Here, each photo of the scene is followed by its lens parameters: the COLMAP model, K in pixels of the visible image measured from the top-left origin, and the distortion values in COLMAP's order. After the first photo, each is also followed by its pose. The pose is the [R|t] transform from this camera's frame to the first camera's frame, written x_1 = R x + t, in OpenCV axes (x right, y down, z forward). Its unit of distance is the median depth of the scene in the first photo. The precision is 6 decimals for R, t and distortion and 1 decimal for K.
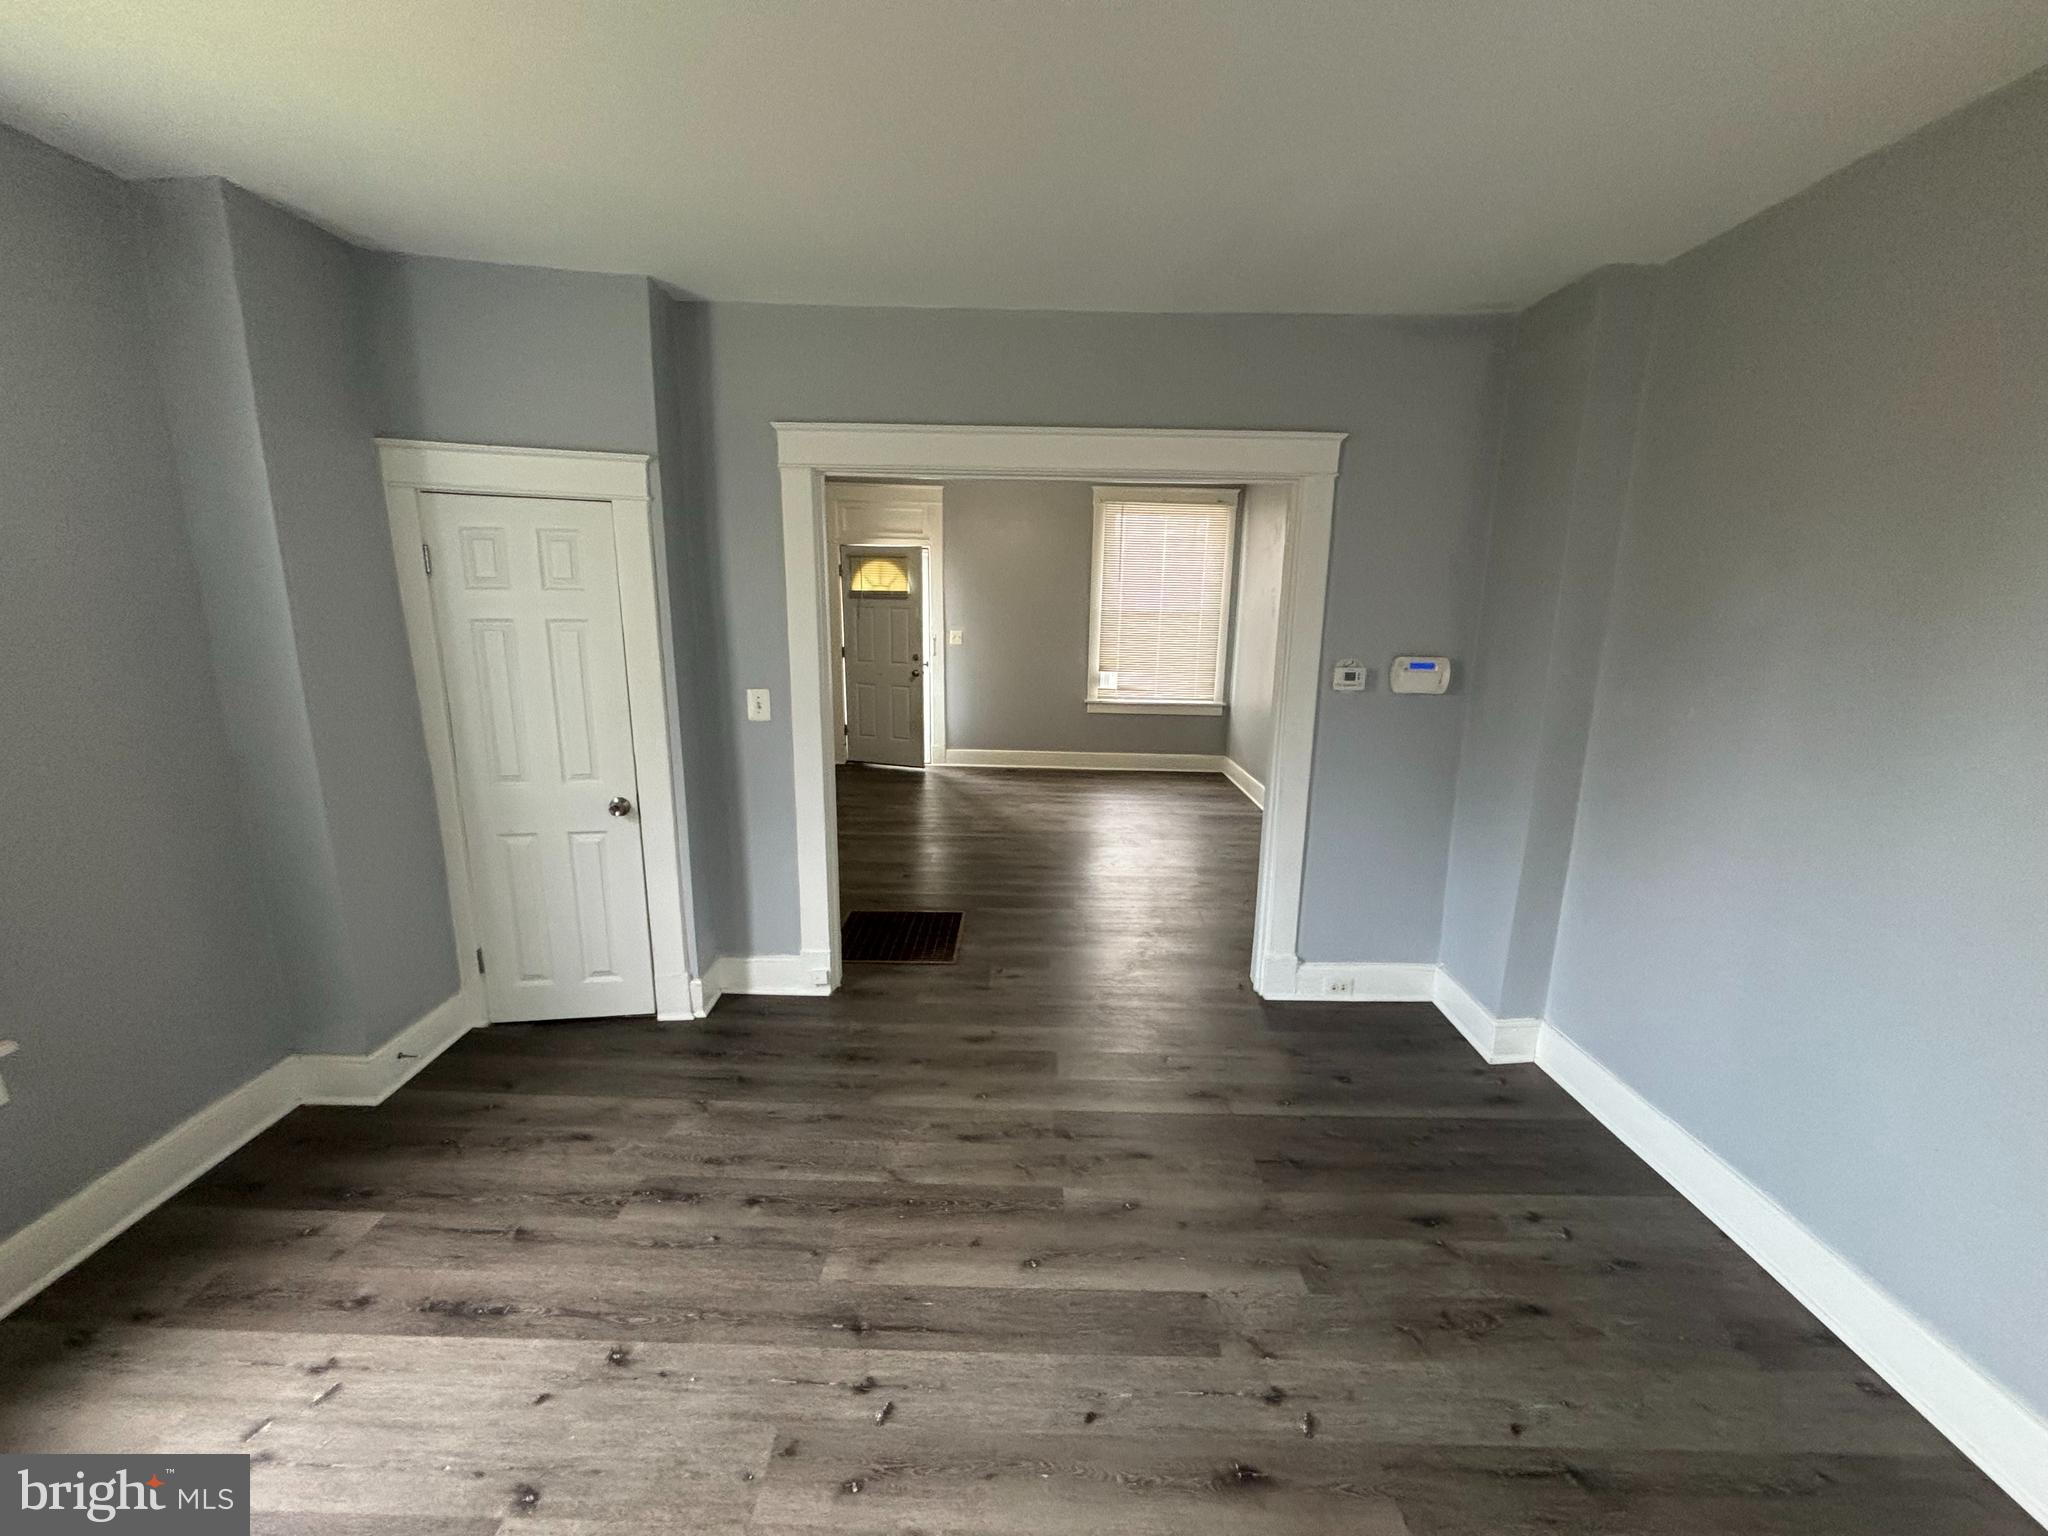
lens RADIAL K [[825.2, 0, 1022.8], [0, 825.2, 766.6], [0, 0, 1]] dist [0.000154, 0.000296]
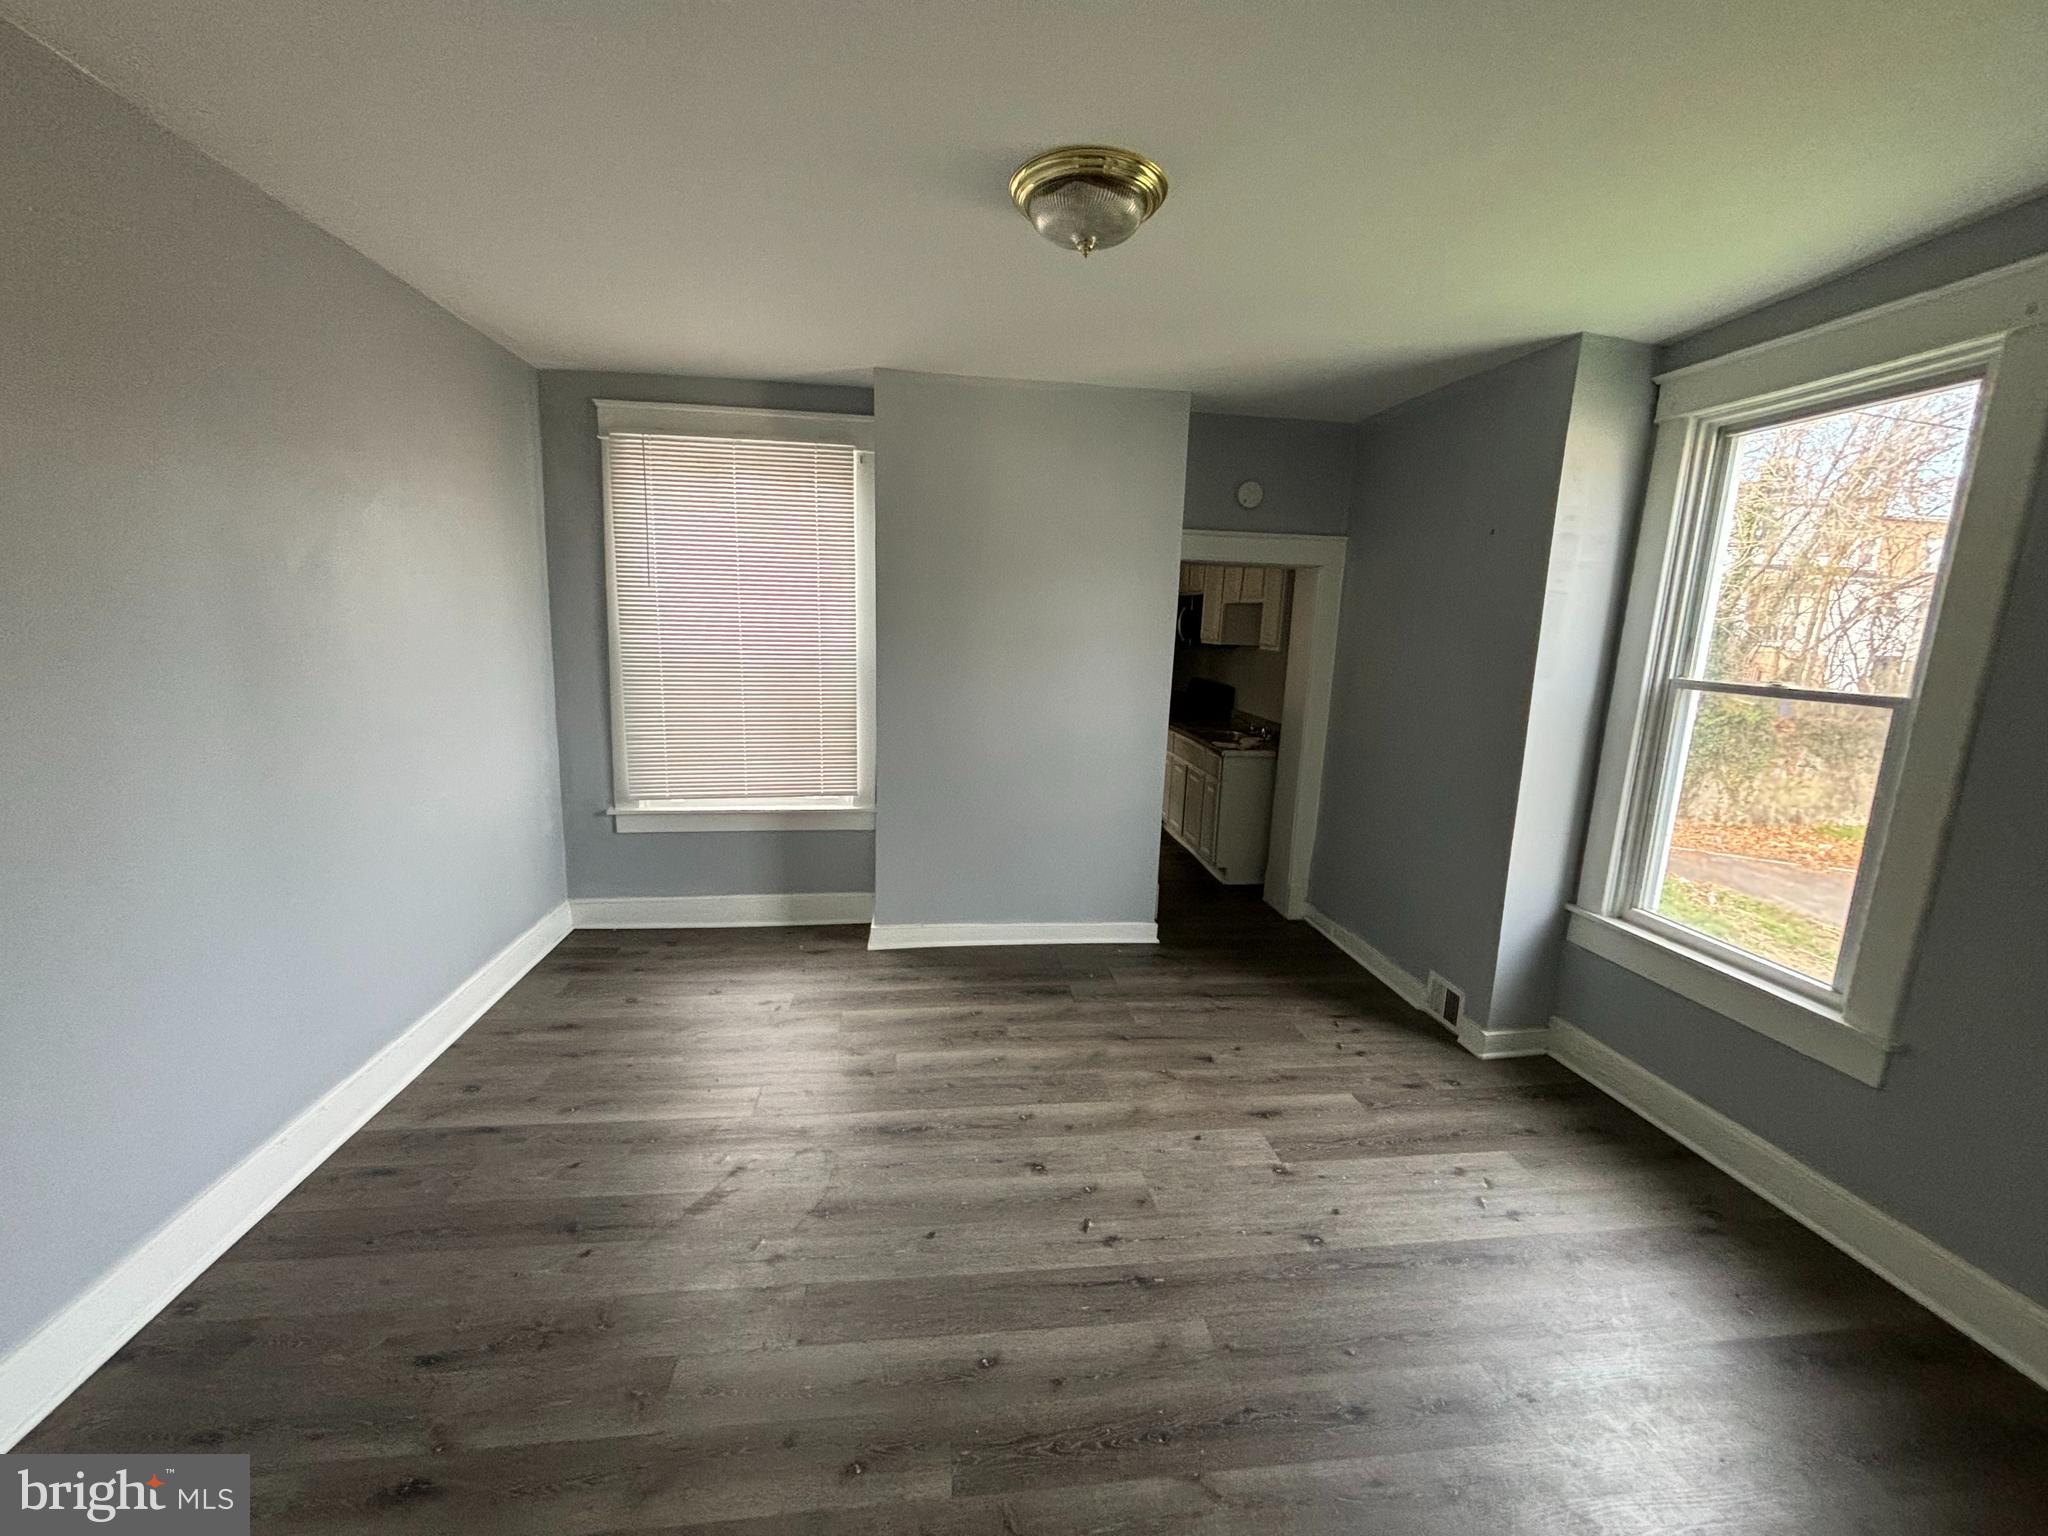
lens RADIAL K [[825.2, 0, 1022.8], [0, 825.2, 766.6], [0, 0, 1]] dist [0.000154, 0.000296]
pose [[-0.990466, -0.027778, -0.134926, 0.076685], [-0.077283, 0.922852, 0.377321, -0.221951], [0.114035, 0.384151, -0.916201, 1.095504]]
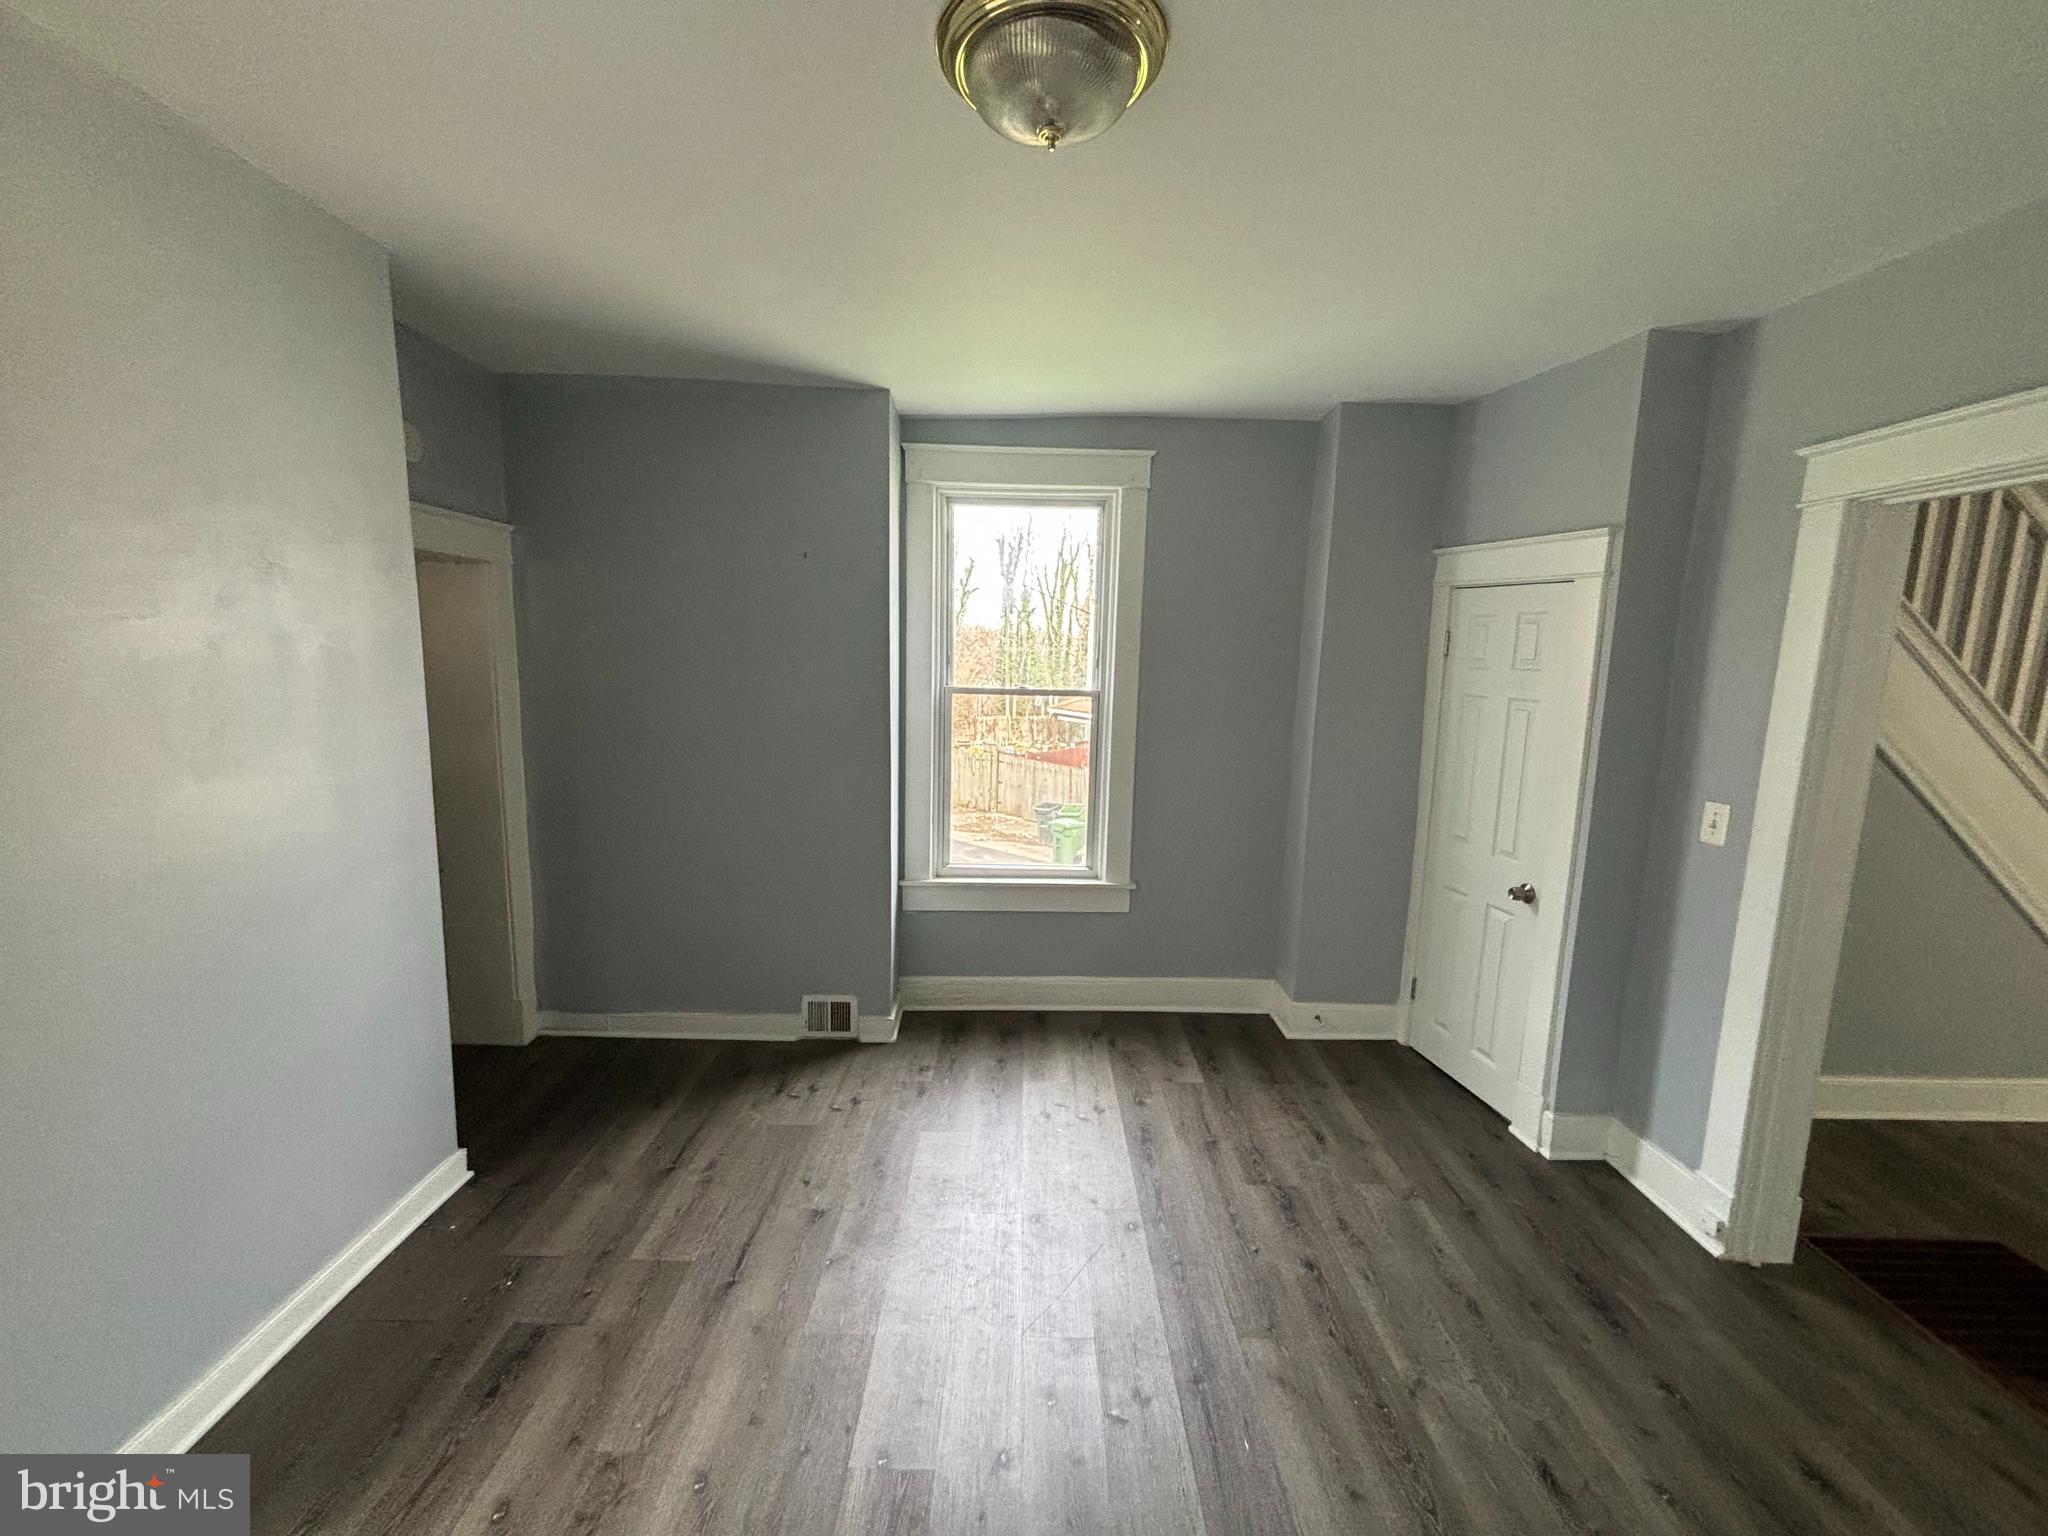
lens RADIAL K [[825.2, 0, 1022.8], [0, 825.2, 766.6], [0, 0, 1]] dist [0.000154, 0.000296]
pose [[0.011704, 0.124746, -0.992120, 0.447932], [-0.233871, 0.965009, 0.118579, -0.072255], [0.972197, 0.230641, 0.040469, 0.366650]]
